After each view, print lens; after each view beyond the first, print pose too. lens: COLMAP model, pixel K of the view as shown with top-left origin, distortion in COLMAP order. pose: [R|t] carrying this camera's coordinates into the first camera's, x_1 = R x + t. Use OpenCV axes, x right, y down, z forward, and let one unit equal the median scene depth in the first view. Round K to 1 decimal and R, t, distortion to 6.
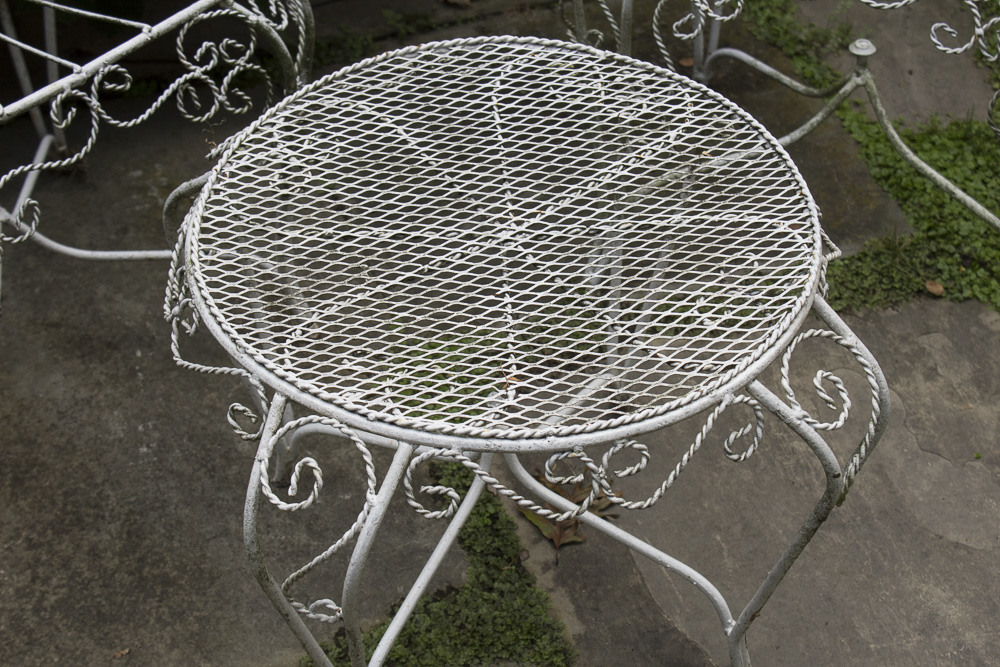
lens RADIAL K [[1789.0, 0, 500.0], [0, 1789.0, 333.5], [0, 0, 1]] dist [0.006016, 0.129453]
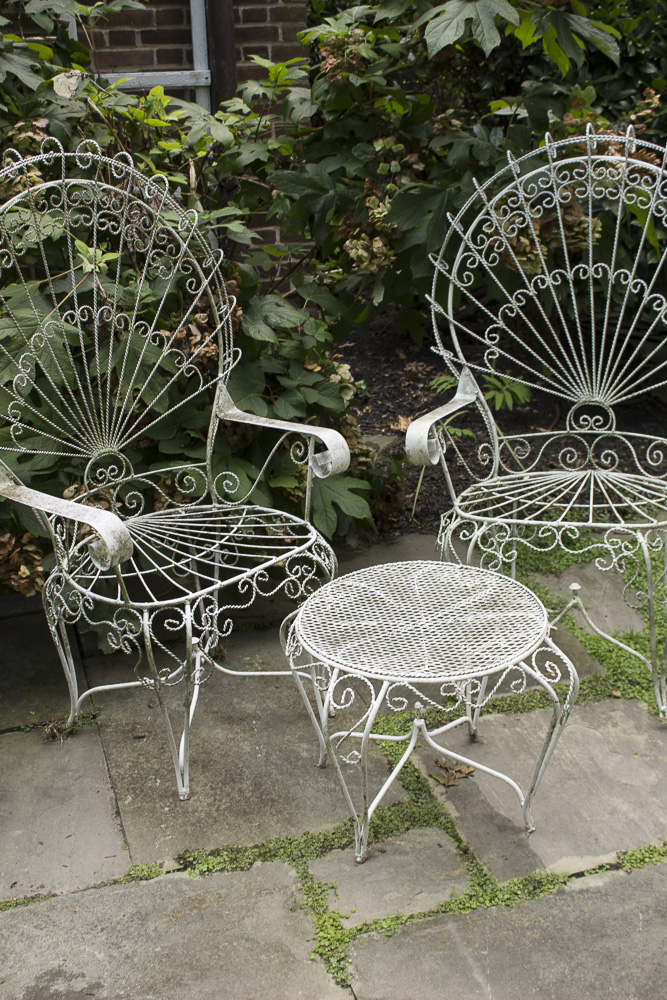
lens RADIAL K [[1184.0, 0, 333.5], [0, 1184.0, 500.0], [0, 0, 1]] dist [-0.076696, 0.024432]
pose [[0.998451, -0.019667, -0.052048, -0.026912], [-0.000574, 0.931750, -0.363099, 0.339334], [0.055637, 0.362566, 0.930296, -0.537211]]
